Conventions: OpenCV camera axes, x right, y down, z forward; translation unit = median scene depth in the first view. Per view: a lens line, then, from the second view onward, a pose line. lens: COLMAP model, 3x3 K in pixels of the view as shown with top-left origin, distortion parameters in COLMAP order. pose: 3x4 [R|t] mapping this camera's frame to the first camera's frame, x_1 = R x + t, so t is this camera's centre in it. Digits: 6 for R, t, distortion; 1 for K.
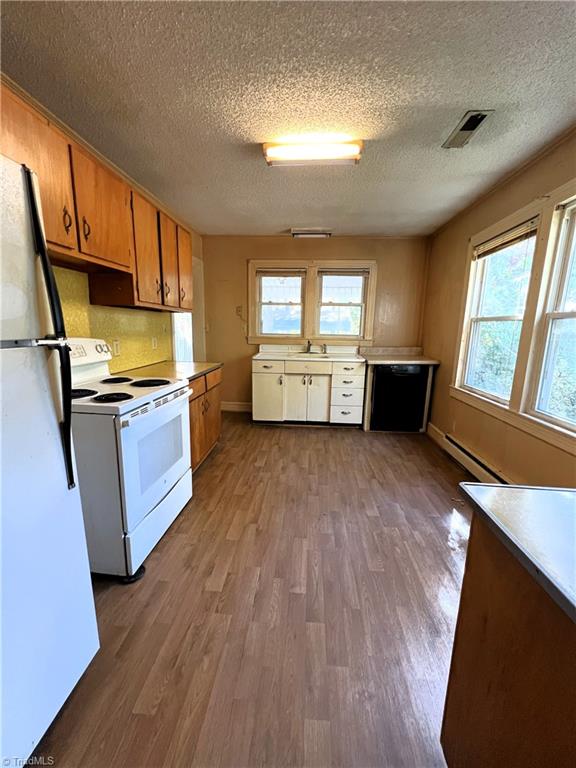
lens RADIAL K [[306.7, 0, 289.2], [0, 306.7, 381.9], [0, 0, 1]] dist [-0.000004, 0.000256]
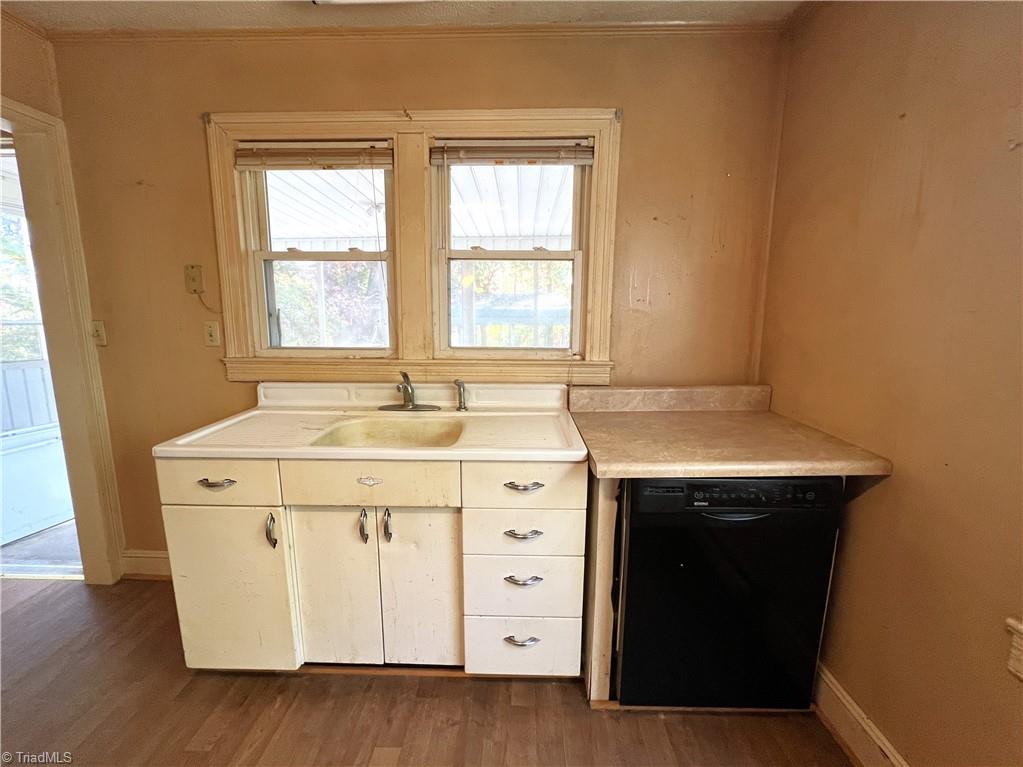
lens RADIAL K [[422.2, 0, 511.5], [0, 422.2, 383.5], [0, 0, 1]] dist [0.000638, 0.000076]
pose [[0.998932, -0.019968, 0.041661, 0.165879], [0.021039, 0.999455, -0.025420, -0.118248], [-0.041130, 0.026270, 0.998808, 0.623079]]
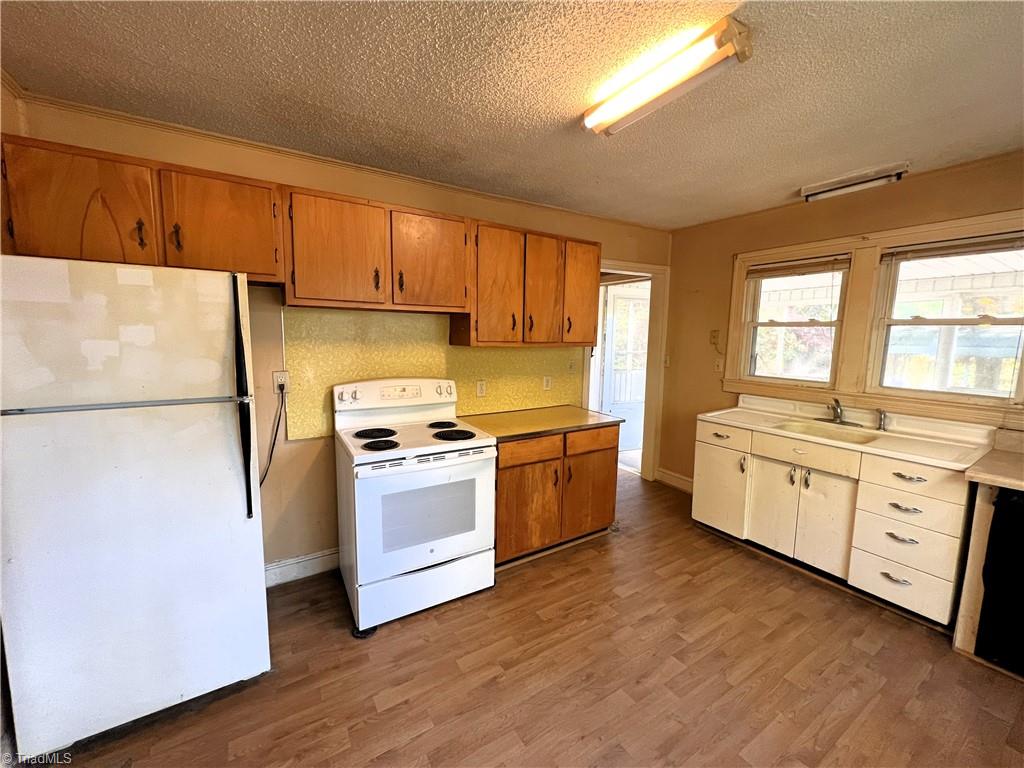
lens RADIAL K [[409.8, 0, 509.5], [0, 409.8, 382.9], [0, 0, 1]] dist [0.000078, 0.000604]
pose [[0.589022, 0.087128, -0.803406, 0.303685], [-0.147872, 0.989006, -0.001157, -0.087253], [0.794473, 0.119483, 0.595430, 0.209793]]
